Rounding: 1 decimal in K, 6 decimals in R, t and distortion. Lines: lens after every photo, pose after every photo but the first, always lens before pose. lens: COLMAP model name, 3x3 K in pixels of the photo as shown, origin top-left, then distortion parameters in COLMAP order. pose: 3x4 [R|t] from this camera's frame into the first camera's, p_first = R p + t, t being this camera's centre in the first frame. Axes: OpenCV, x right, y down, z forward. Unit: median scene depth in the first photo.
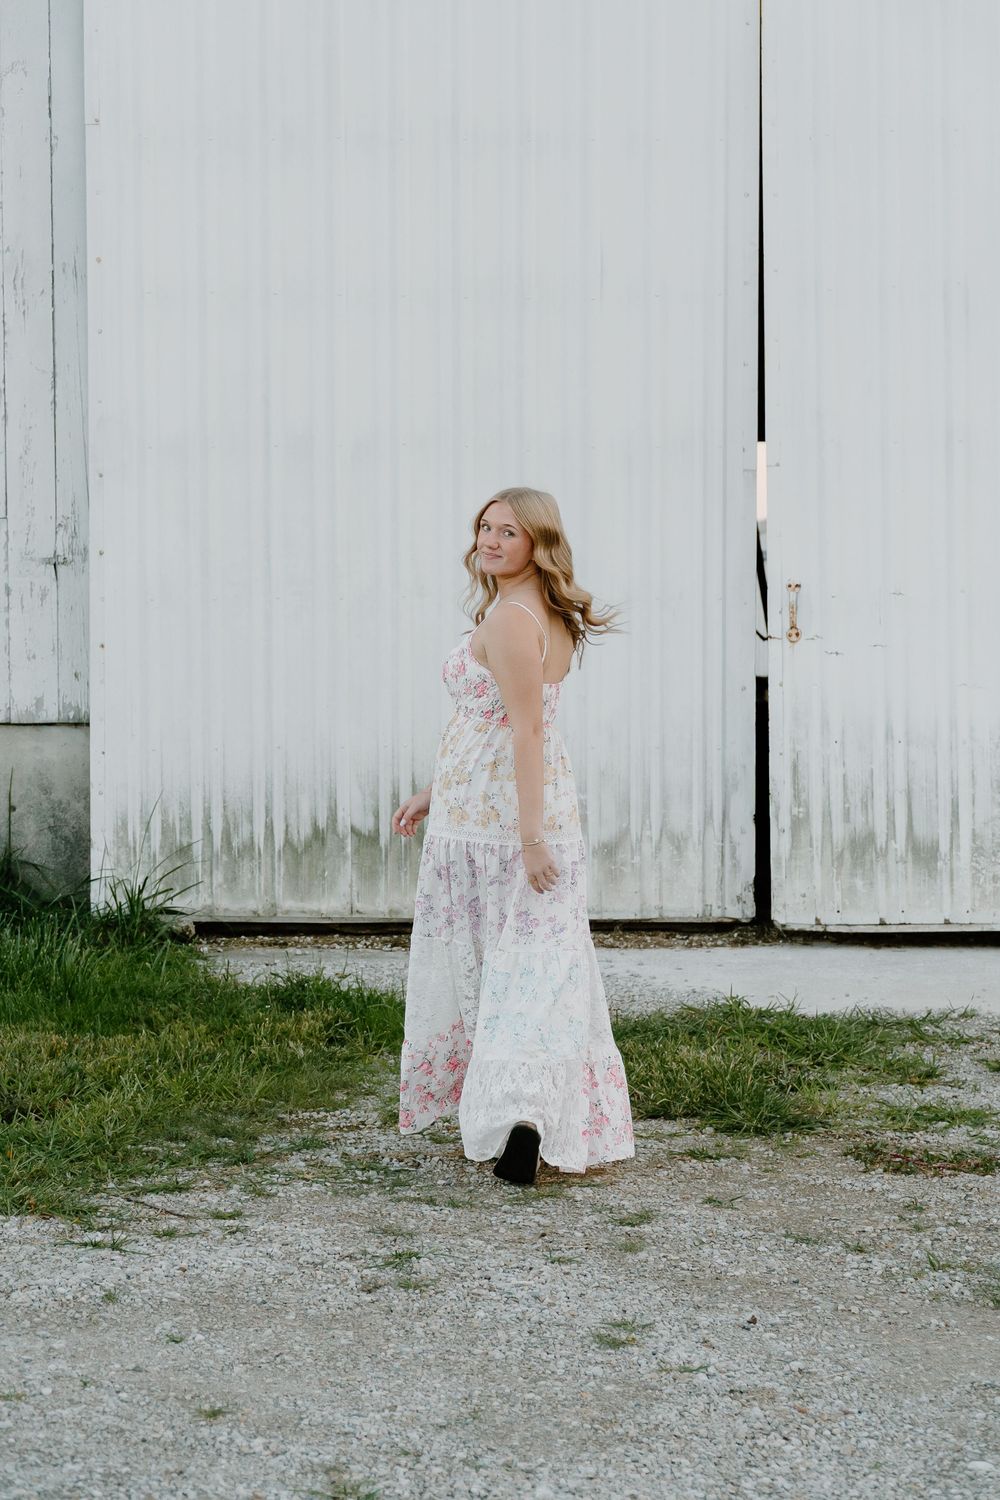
lens RADIAL K [[2954.6, 0, 499.9], [0, 2954.6, 749.9], [0, 0, 1]] dist [0.018693, 0.038239]
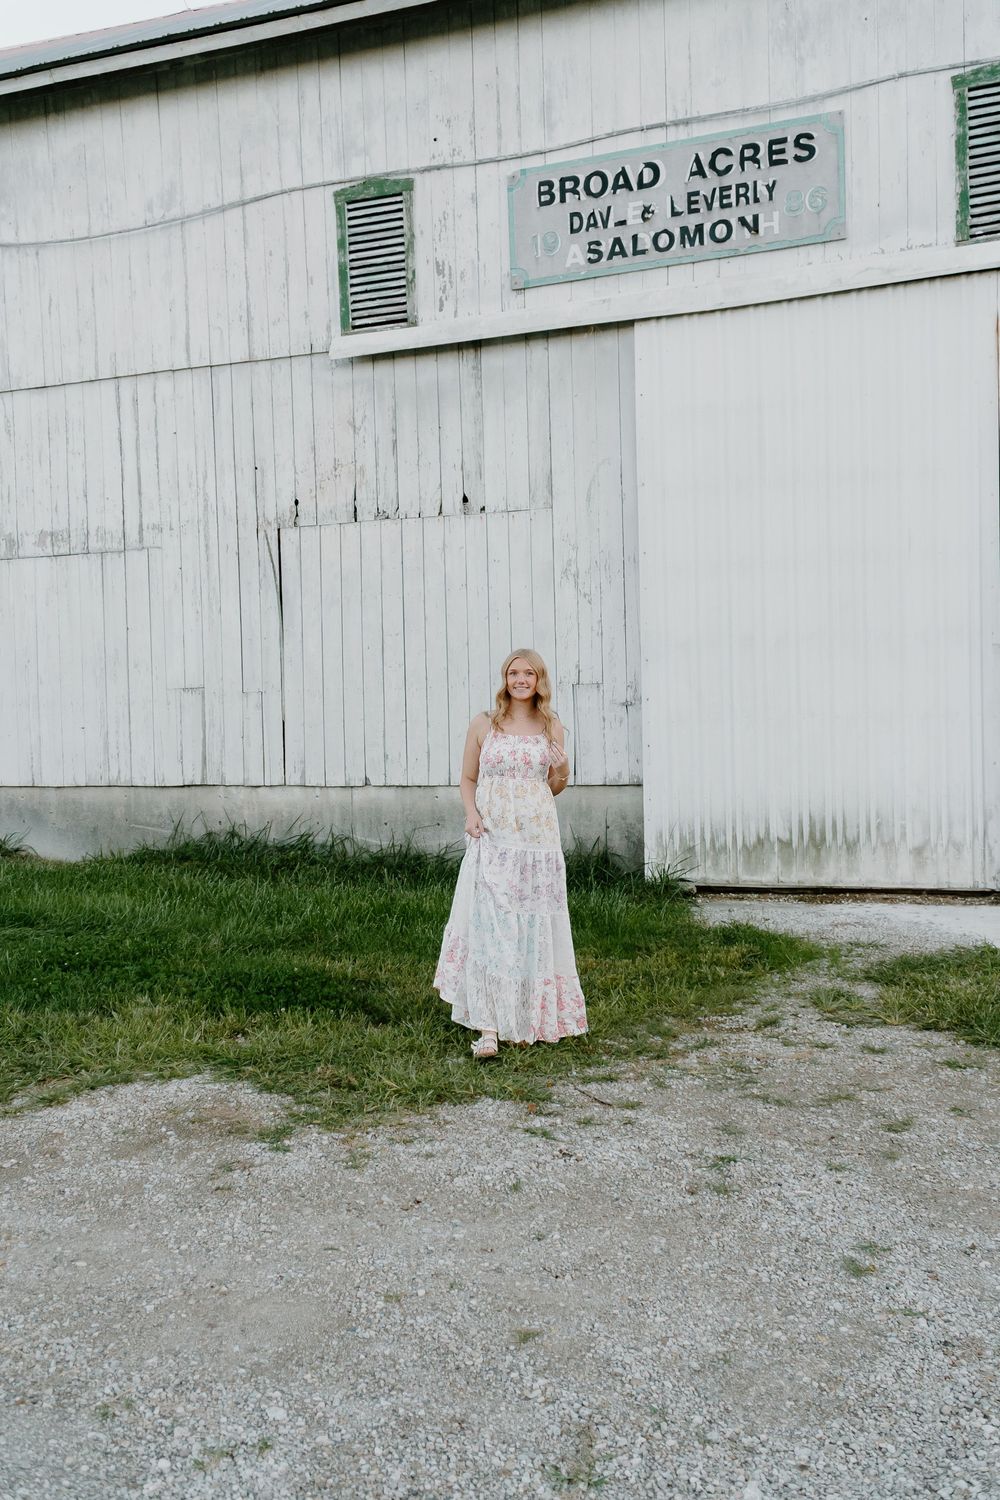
lens RADIAL K [[1312.9, 0, 500.0], [0, 1312.9, 750.0], [0, 0, 1]] dist [0.060898, -0.095935]
pose [[0.959539, -0.016730, -0.281078, 0.021767], [0.008115, 0.999462, -0.031787, -0.006126], [0.281458, 0.028220, 0.959158, 0.147920]]
